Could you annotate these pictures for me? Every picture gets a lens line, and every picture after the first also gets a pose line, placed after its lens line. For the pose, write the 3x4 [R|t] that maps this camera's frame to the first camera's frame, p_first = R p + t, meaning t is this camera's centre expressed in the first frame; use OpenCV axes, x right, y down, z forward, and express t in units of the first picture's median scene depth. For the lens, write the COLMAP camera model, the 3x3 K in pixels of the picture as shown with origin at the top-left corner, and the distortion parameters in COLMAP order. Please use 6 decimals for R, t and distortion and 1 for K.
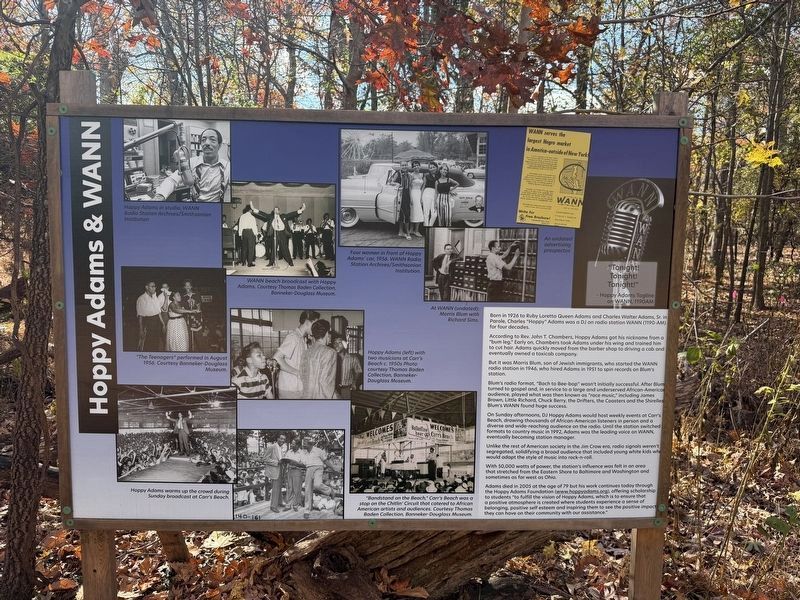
lens RADIAL K [[567.1, 0, 401.5], [0, 567.1, 301.6], [0, 0, 1]] dist [0.046061, -0.054611]
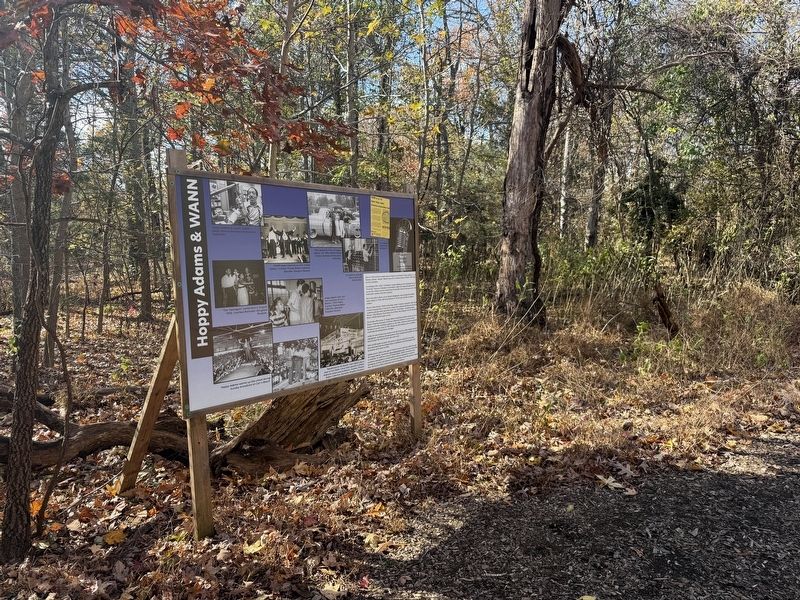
lens RADIAL K [[567.1, 0, 400.4], [0, 567.1, 300.3], [0, 0, 1]] dist [0.046061, -0.054611]
pose [[0.690600, -0.081376, 0.718644, -1.369684], [0.103457, 0.994546, 0.013198, 0.099150], [-0.715799, 0.065234, 0.695253, -0.651939]]
